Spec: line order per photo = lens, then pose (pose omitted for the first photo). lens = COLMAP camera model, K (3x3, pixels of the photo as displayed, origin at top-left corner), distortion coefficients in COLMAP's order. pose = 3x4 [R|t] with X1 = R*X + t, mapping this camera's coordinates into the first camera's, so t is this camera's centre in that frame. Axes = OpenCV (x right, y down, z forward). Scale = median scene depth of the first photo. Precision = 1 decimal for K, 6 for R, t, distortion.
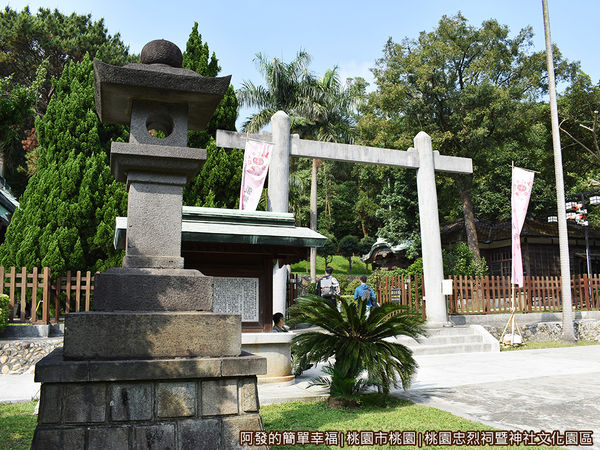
lens RADIAL K [[542.6, 0, 300.0], [0, 542.6, 225.0], [0, 0, 1]] dist [-0.050160, -0.003266]
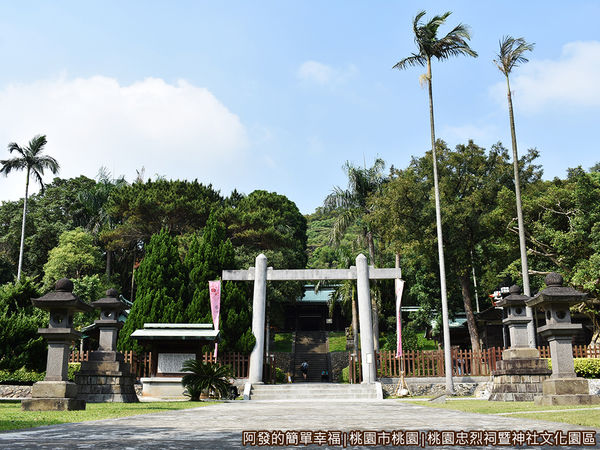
lens RADIAL K [[658.9, 0, 300.0], [0, 658.9, 225.0], [0, 0, 1]] dist [-0.045918, -0.001055]
pose [[0.928185, -0.088725, -0.361388, 0.932604], [0.051241, 0.992382, -0.112035, -0.073215], [0.368575, 0.085471, 0.925660, -0.976948]]
